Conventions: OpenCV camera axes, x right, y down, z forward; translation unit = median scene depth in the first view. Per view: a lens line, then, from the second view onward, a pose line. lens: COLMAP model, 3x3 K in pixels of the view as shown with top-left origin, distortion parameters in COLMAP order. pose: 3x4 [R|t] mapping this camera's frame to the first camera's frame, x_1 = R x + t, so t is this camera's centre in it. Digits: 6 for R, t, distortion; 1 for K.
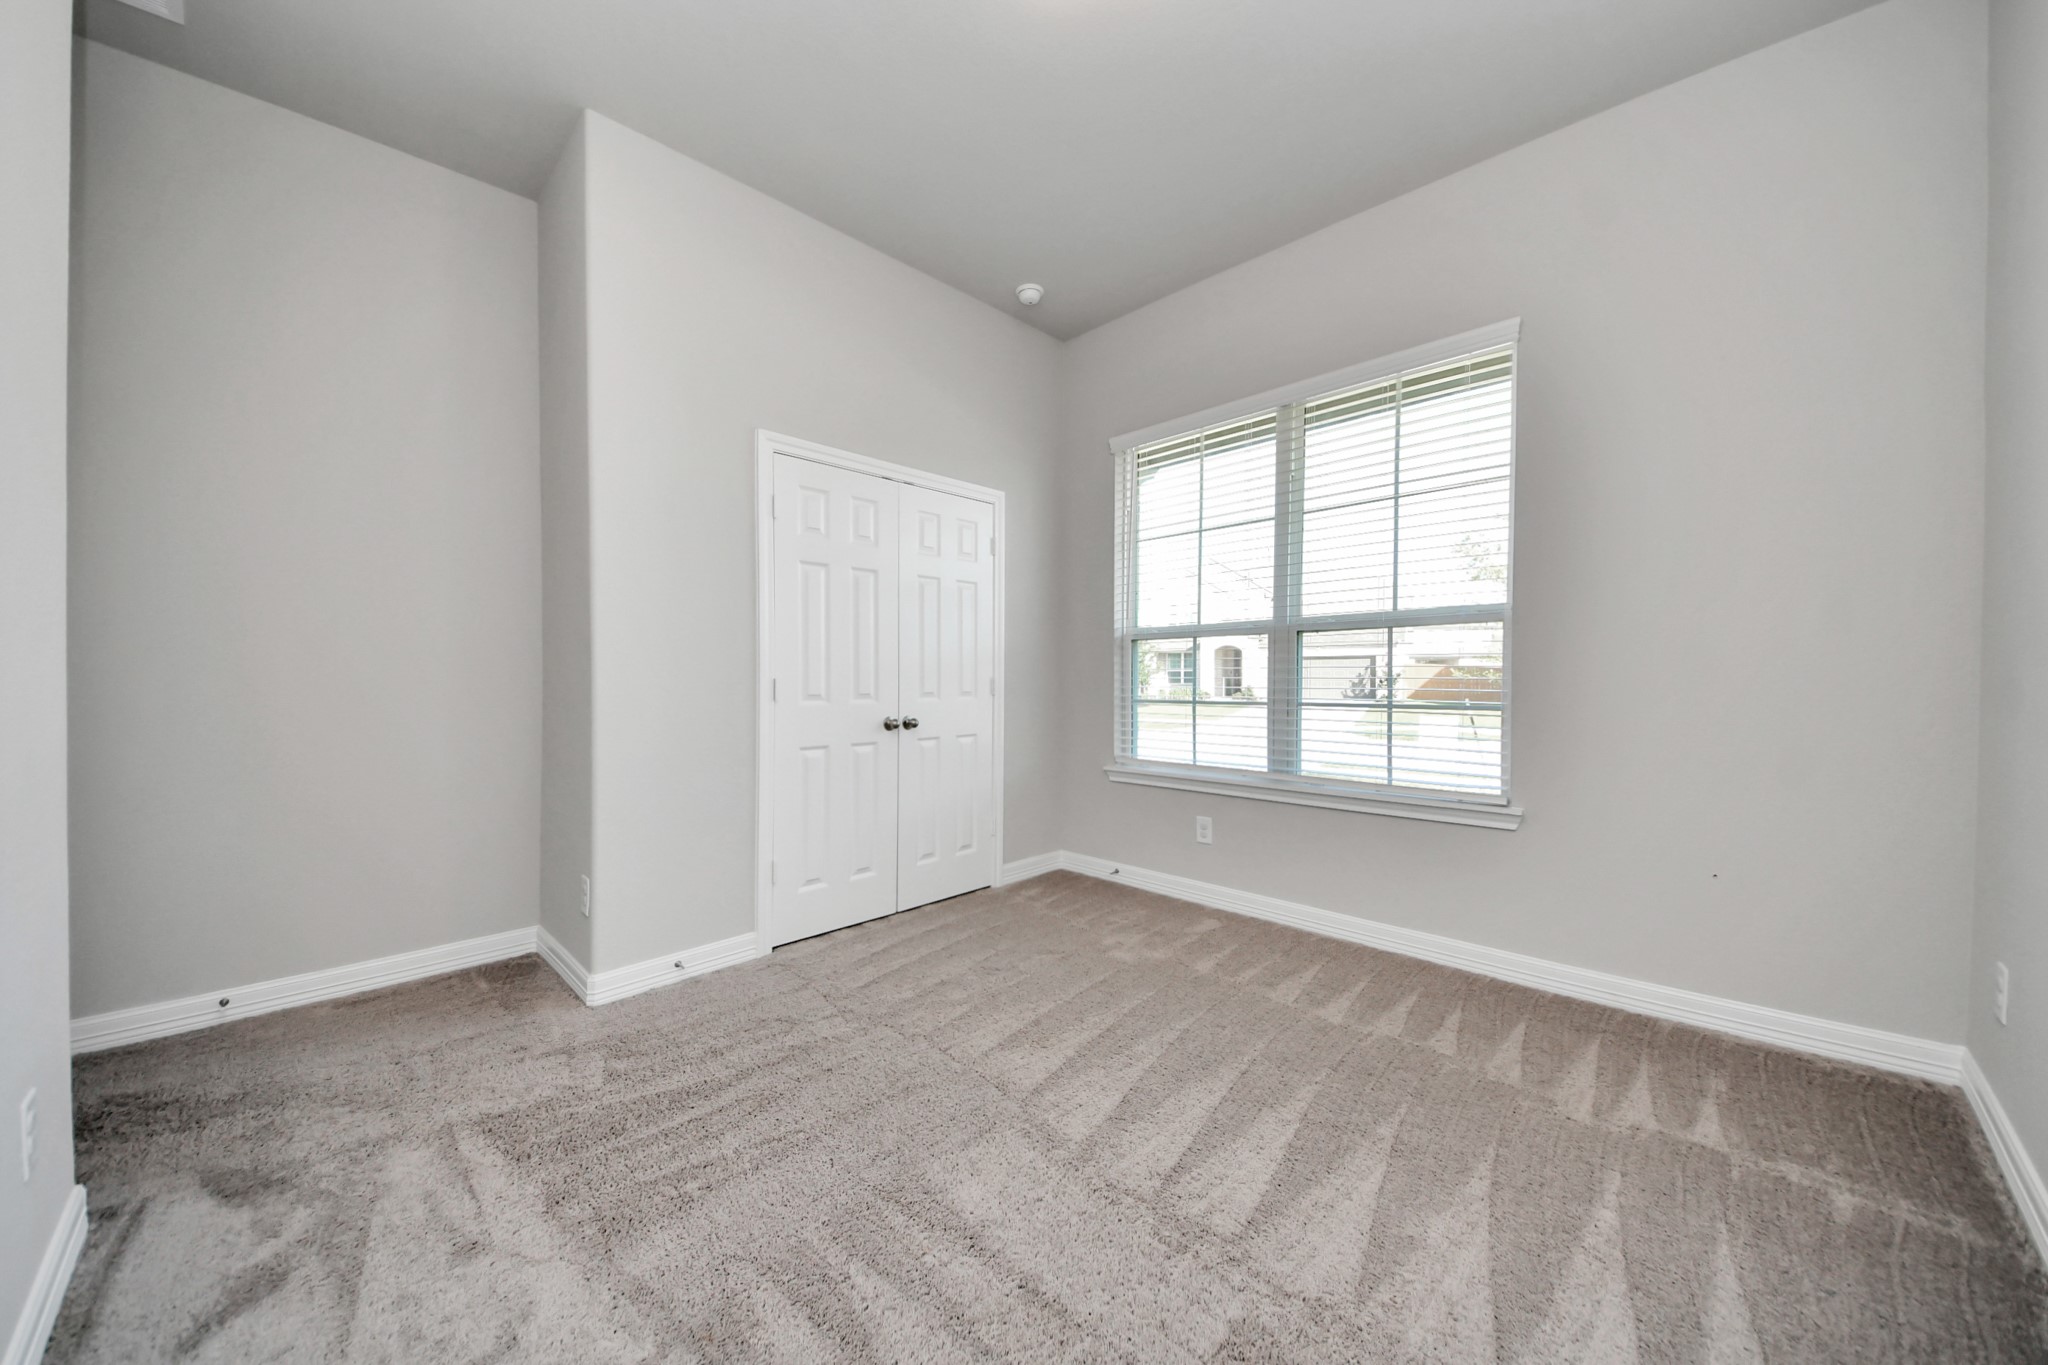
lens RADIAL K [[731.6, 0, 1030.8], [0, 731.6, 684.4], [0, 0, 1]] dist [0.000344, -0.005695]
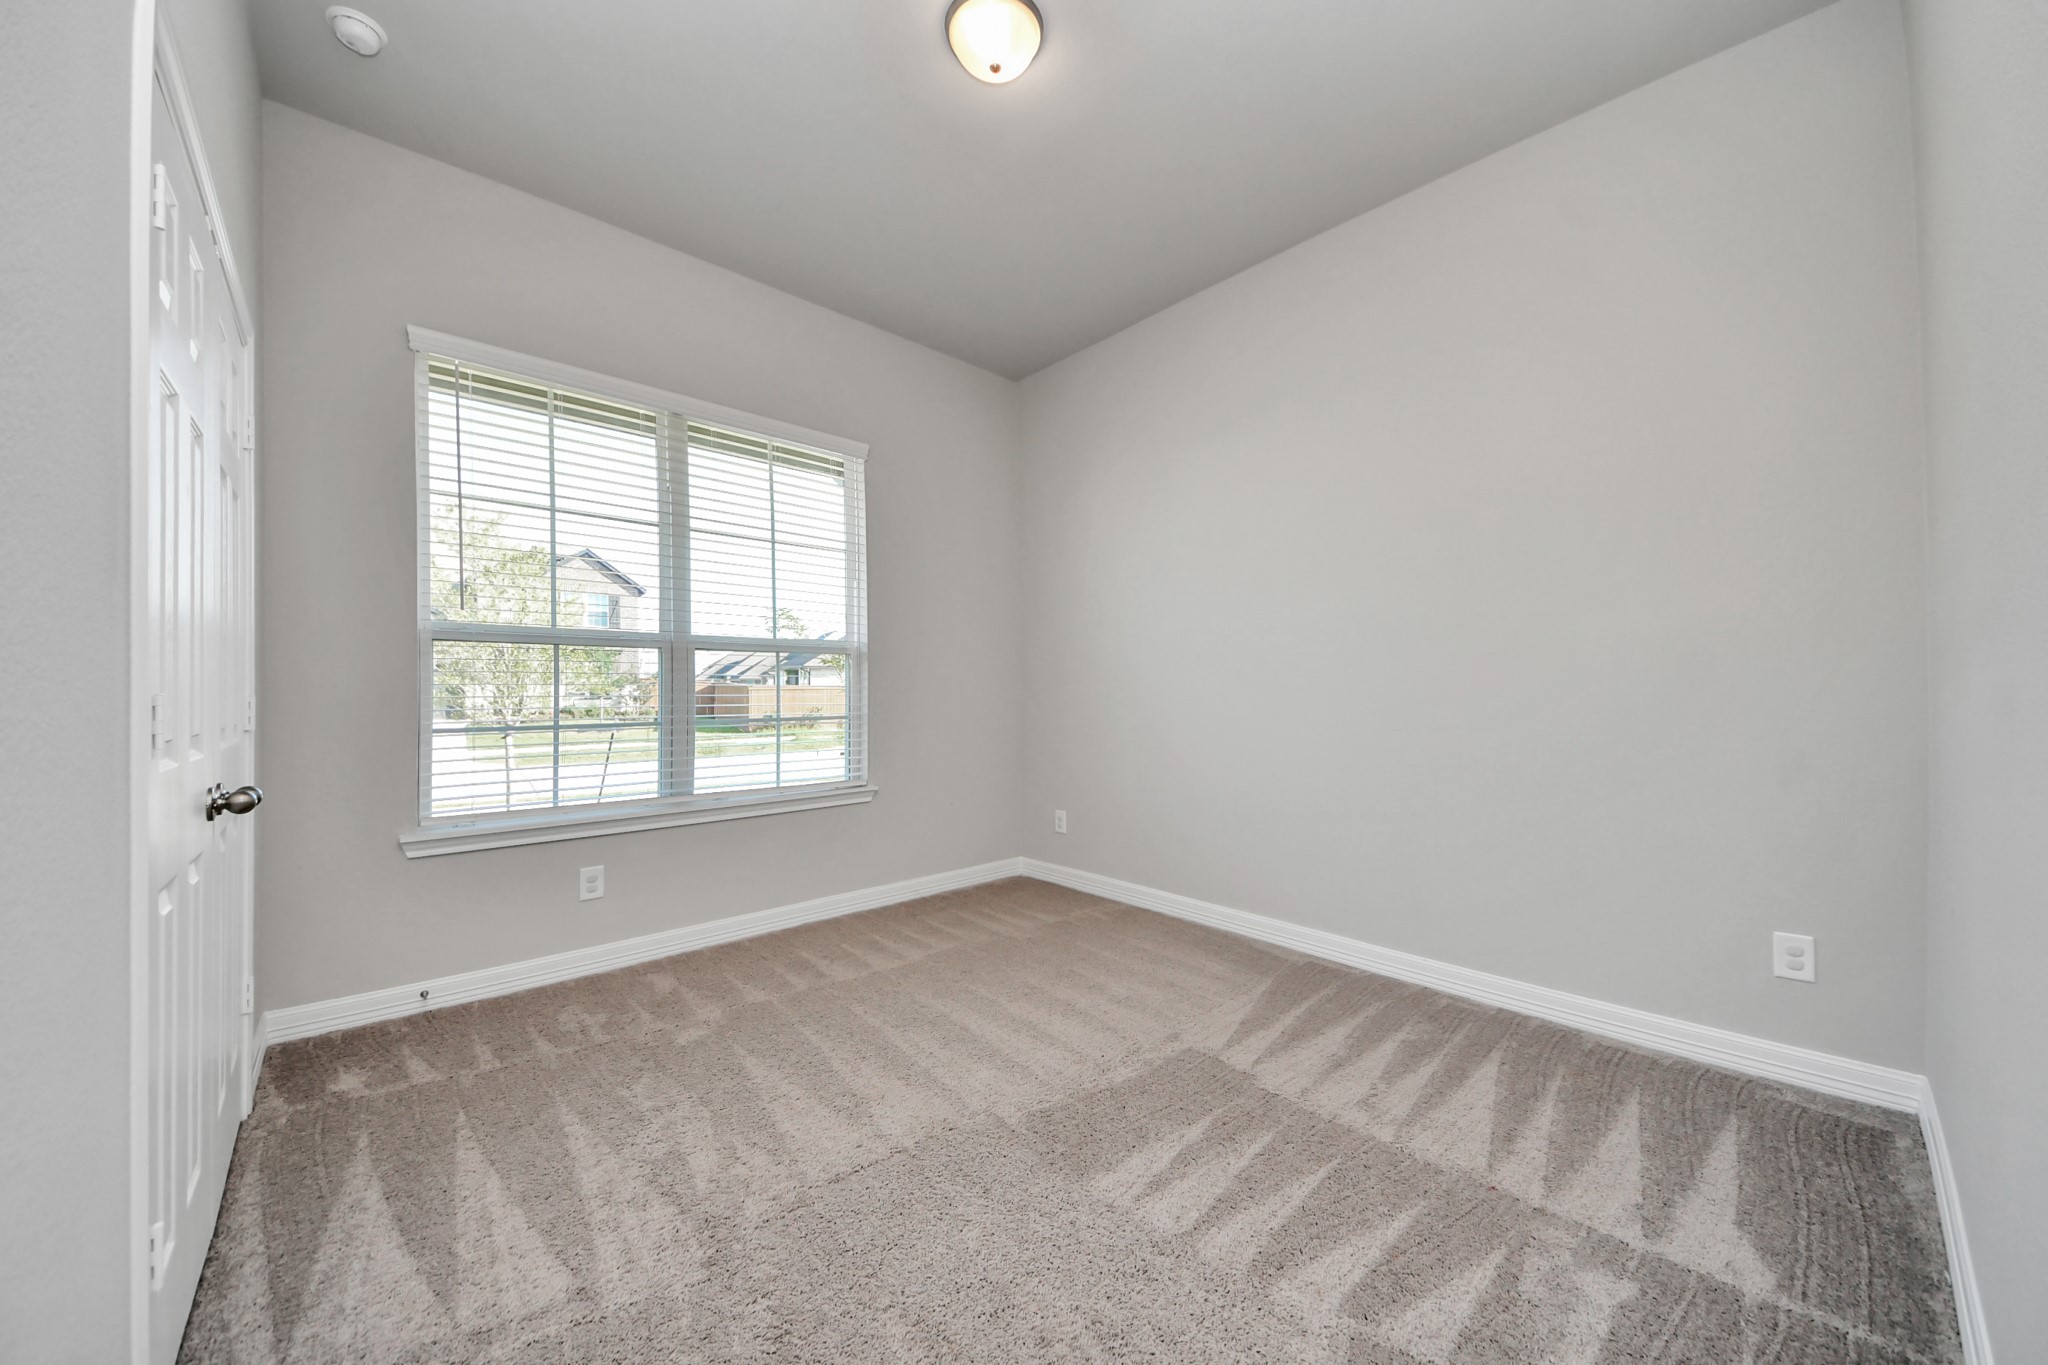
lens RADIAL K [[731.6, 0, 1030.8], [0, 731.6, 684.4], [0, 0, 1]] dist [0.000344, -0.005695]
pose [[0.034439, 0.009842, 0.999358, -0.602868], [0.010888, 0.999888, -0.010222, -0.009353], [-0.999348, 0.011233, 0.034328, 0.510343]]
